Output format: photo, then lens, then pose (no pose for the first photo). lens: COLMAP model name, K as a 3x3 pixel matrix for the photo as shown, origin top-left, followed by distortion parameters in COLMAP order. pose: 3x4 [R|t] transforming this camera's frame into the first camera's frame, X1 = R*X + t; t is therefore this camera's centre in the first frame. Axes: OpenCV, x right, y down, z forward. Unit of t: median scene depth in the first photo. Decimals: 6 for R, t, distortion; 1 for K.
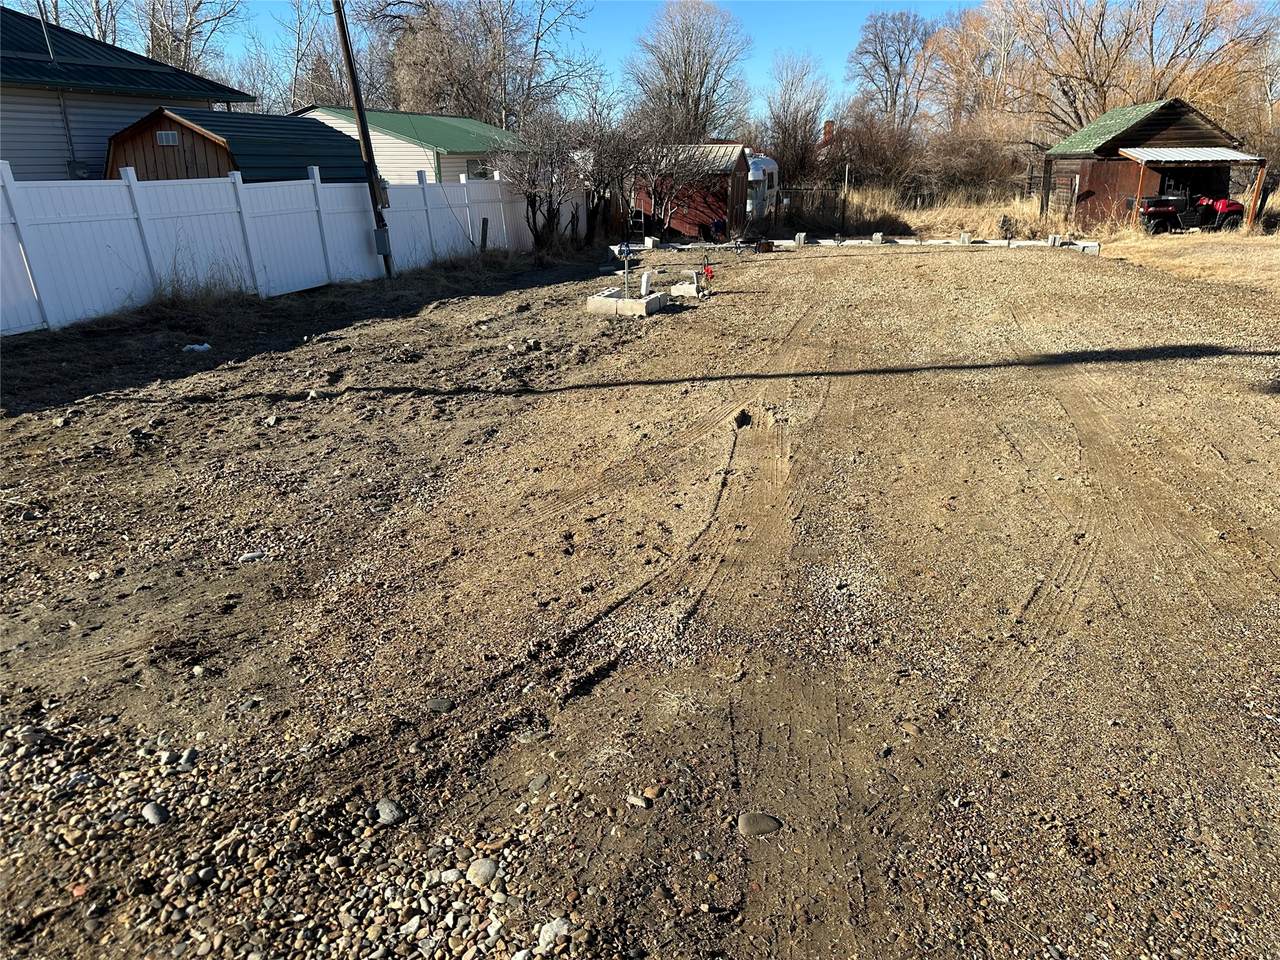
lens RADIAL K [[864.3, 0, 631.5], [0, 864.3, 488.3], [0, 0, 1]] dist [0.117634, -0.172704]
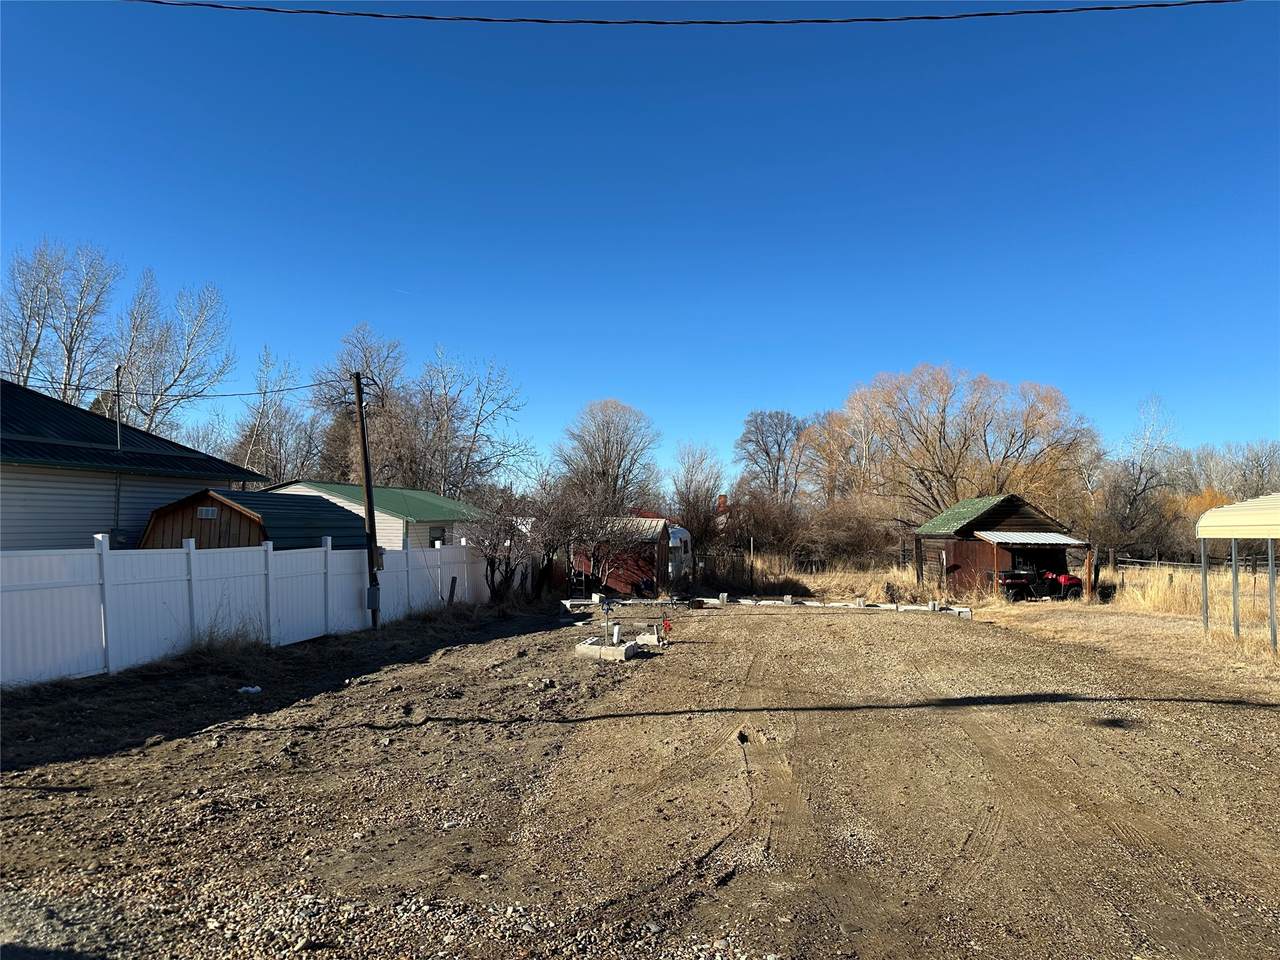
lens RADIAL K [[864.3, 0, 631.5], [0, 864.3, 488.3], [0, 0, 1]] dist [0.117634, -0.172704]
pose [[0.994154, 0.029627, 0.103829, -0.069368], [0.012639, 0.923078, -0.384405, 0.028924], [-0.107231, 0.383470, 0.917307, -0.133115]]
